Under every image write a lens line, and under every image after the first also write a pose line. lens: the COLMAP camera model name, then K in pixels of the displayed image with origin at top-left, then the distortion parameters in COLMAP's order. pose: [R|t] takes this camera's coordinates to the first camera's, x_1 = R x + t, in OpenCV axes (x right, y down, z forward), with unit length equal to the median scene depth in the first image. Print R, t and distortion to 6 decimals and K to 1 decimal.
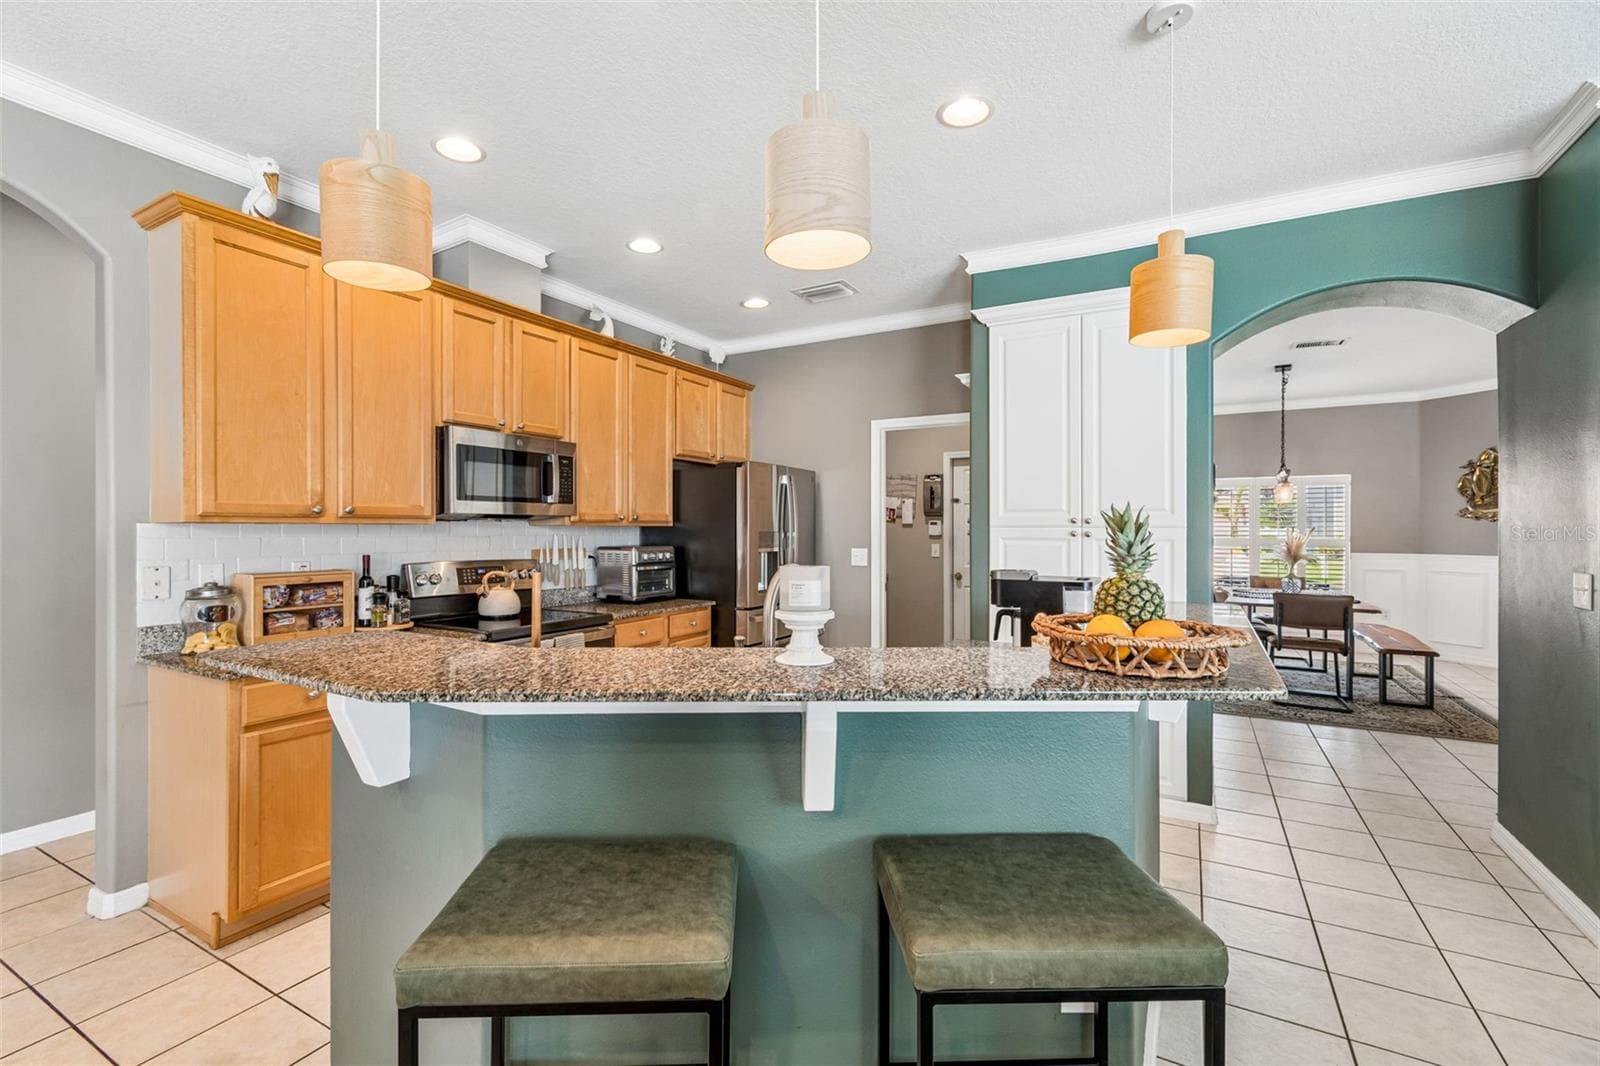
lens RADIAL K [[707.8, 0, 785.9], [0, 707.8, 526.0], [0, 0, 1]] dist [0.007709, -0.003193]
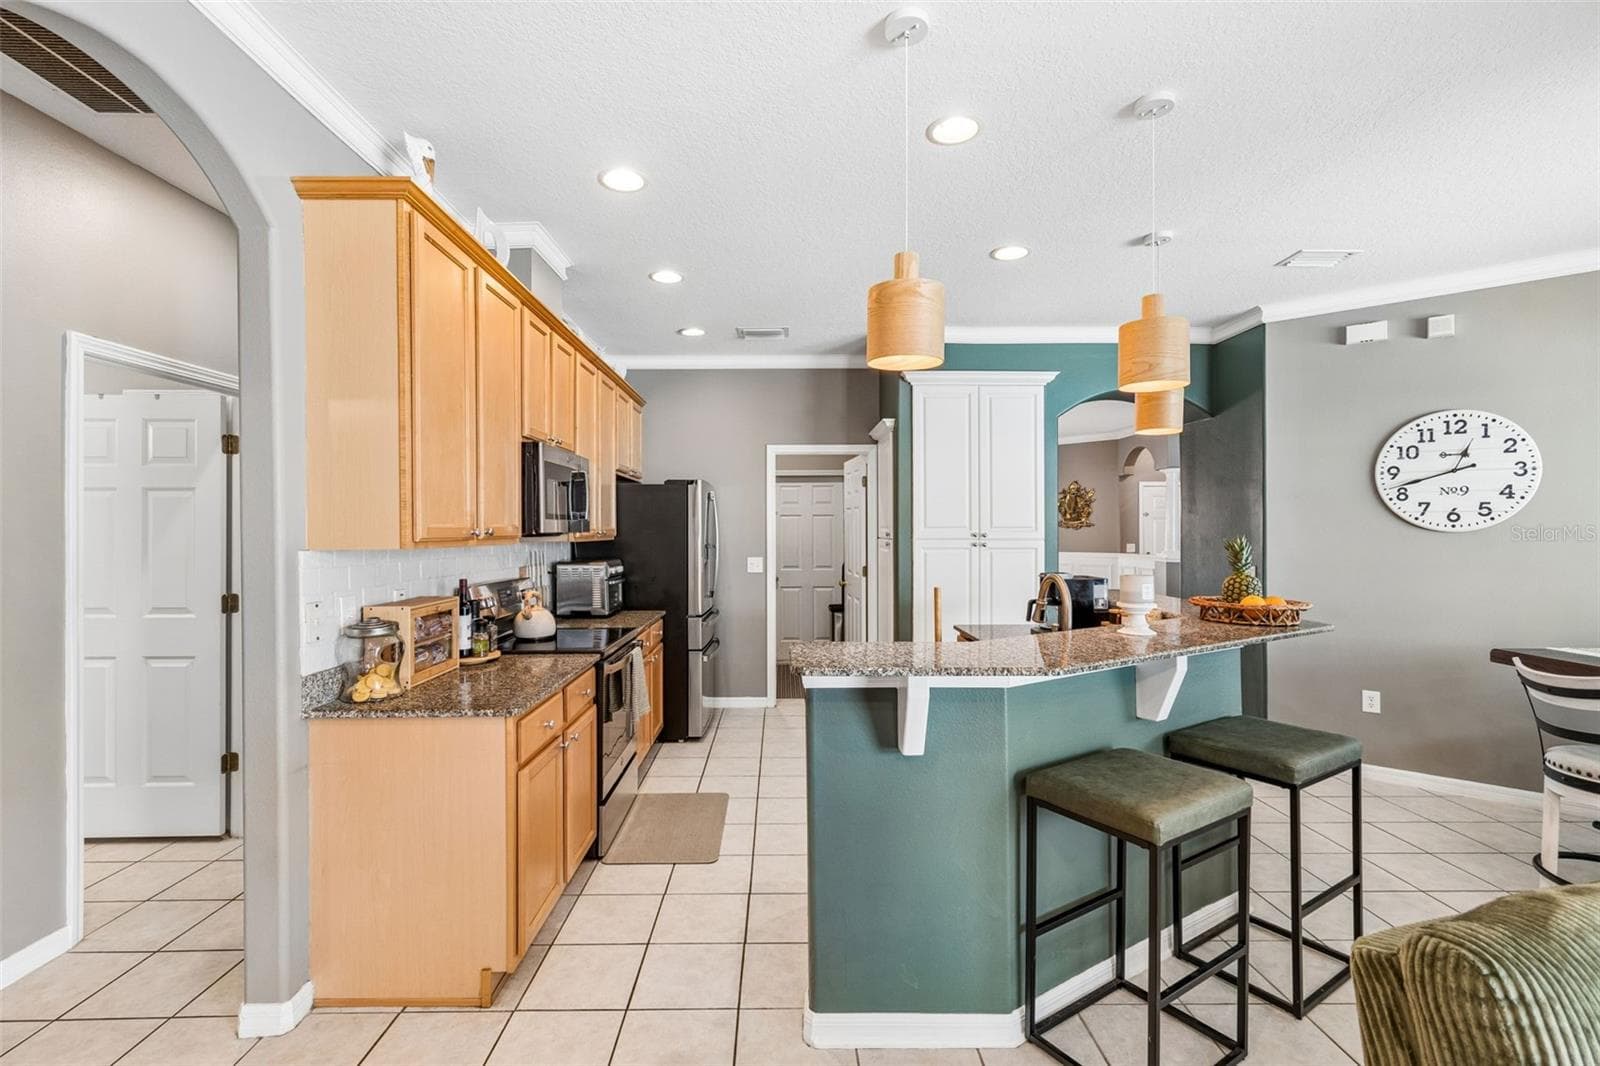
lens RADIAL K [[707.8, 0, 788.4], [0, 707.8, 529.5], [0, 0, 1]] dist [0.007709, -0.003193]
pose [[0.863645, -0.002569, 0.504093, -0.505456], [0.001620, 0.999996, 0.002320, -0.018311], [-0.504097, -0.001187, 0.863646, -0.002714]]
